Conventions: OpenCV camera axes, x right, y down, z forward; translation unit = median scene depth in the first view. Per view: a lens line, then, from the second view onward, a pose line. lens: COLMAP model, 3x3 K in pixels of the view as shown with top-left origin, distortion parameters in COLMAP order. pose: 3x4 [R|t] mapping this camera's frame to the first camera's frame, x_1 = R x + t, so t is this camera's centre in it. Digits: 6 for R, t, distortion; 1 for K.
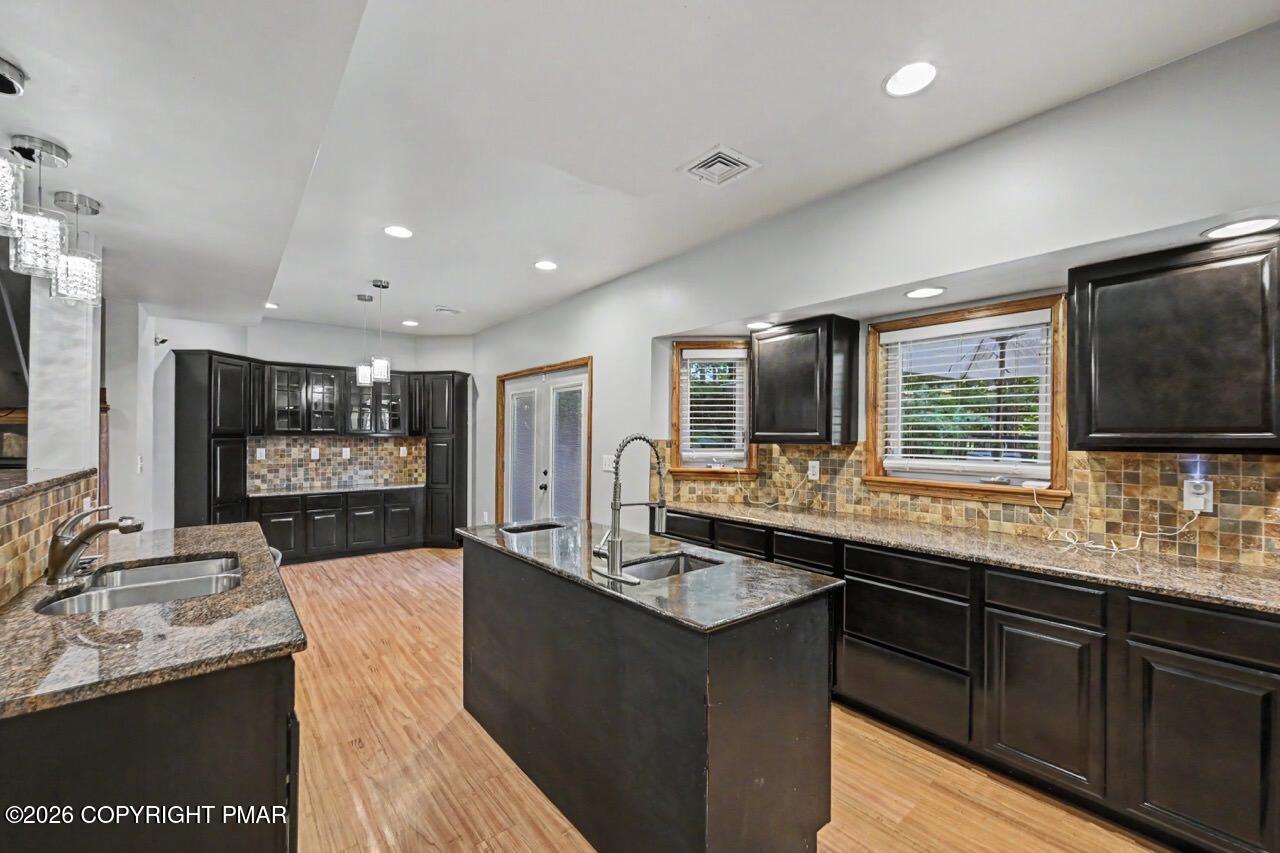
lens RADIAL K [[497.5, 0, 648.1], [0, 497.5, 433.9], [0, 0, 1]] dist [0.000245, -0.000830]
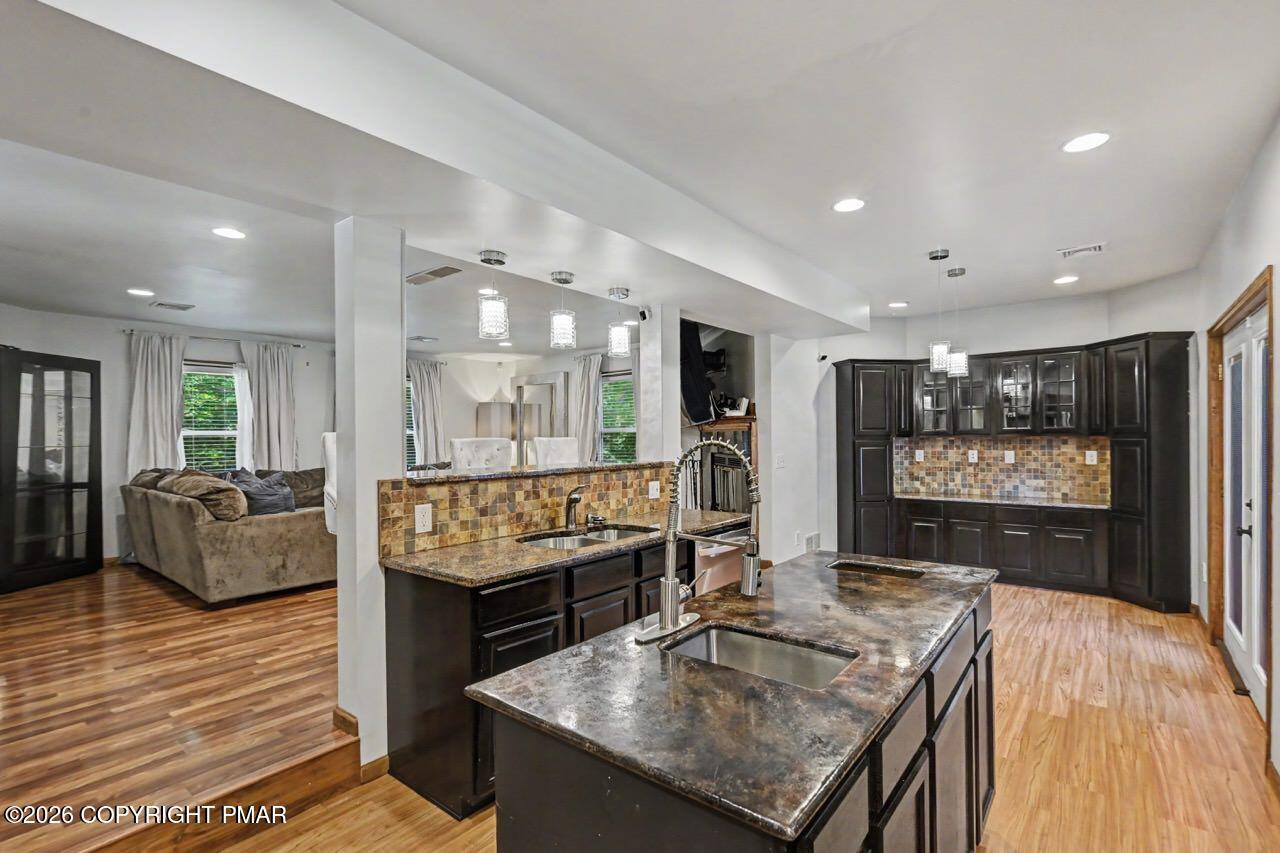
lens RADIAL K [[570.8, 0, 627.8], [0, 570.8, 440.2], [0, 0, 1]] dist [-0.001664, -0.000338]
pose [[0.219089, -0.003375, -0.975699, 0.294832], [0.013244, 0.999912, -0.000485, 0.004018], [0.975615, -0.012816, 0.219115, 0.298125]]
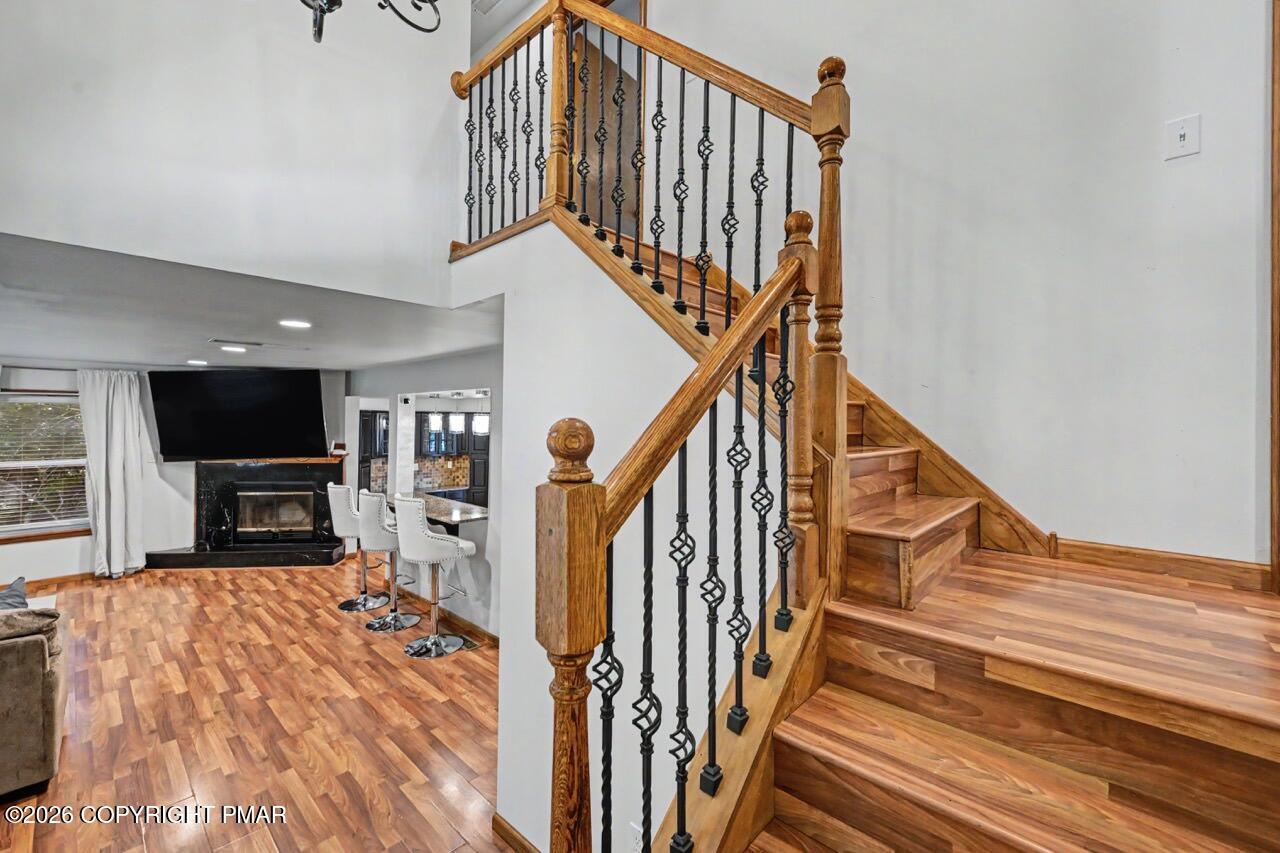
lens RADIAL K [[497.5, 0, 635.2], [0, 497.5, 420.3], [0, 0, 1]] dist [0.000245, -0.000830]
pose [[0.991062, 0.007698, 0.133181, -0.255652], [-0.007087, 0.999962, -0.005062, -0.167072], [-0.133215, 0.004073, 0.991079, -0.968541]]
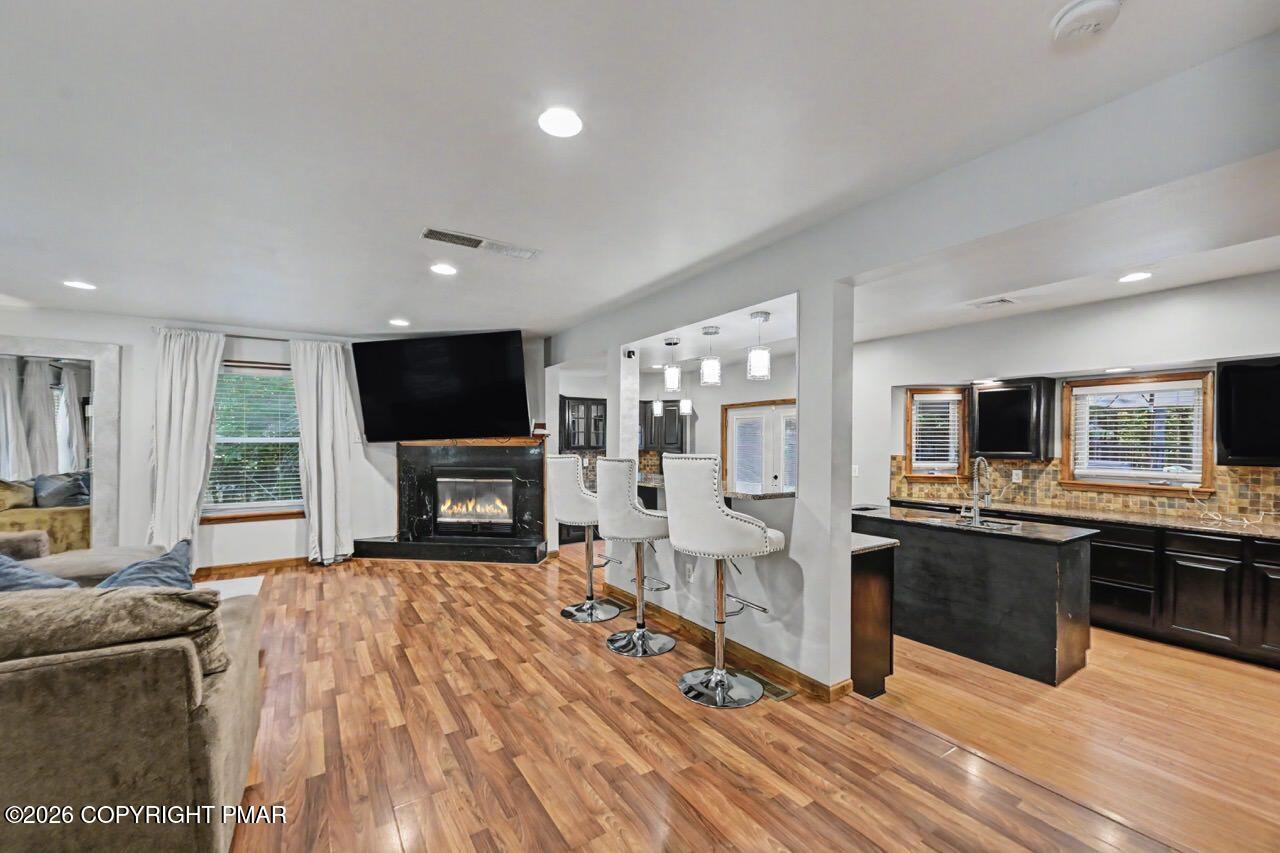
lens RADIAL K [[497.5, 0, 653.4], [0, 497.5, 444.6], [0, 0, 1]] dist [0.000245, -0.000830]
pose [[0.994828, 0.000735, -0.101572, -0.559412], [-0.000109, 0.999981, 0.006159, -0.029576], [0.101575, -0.006116, 0.994809, -0.556209]]
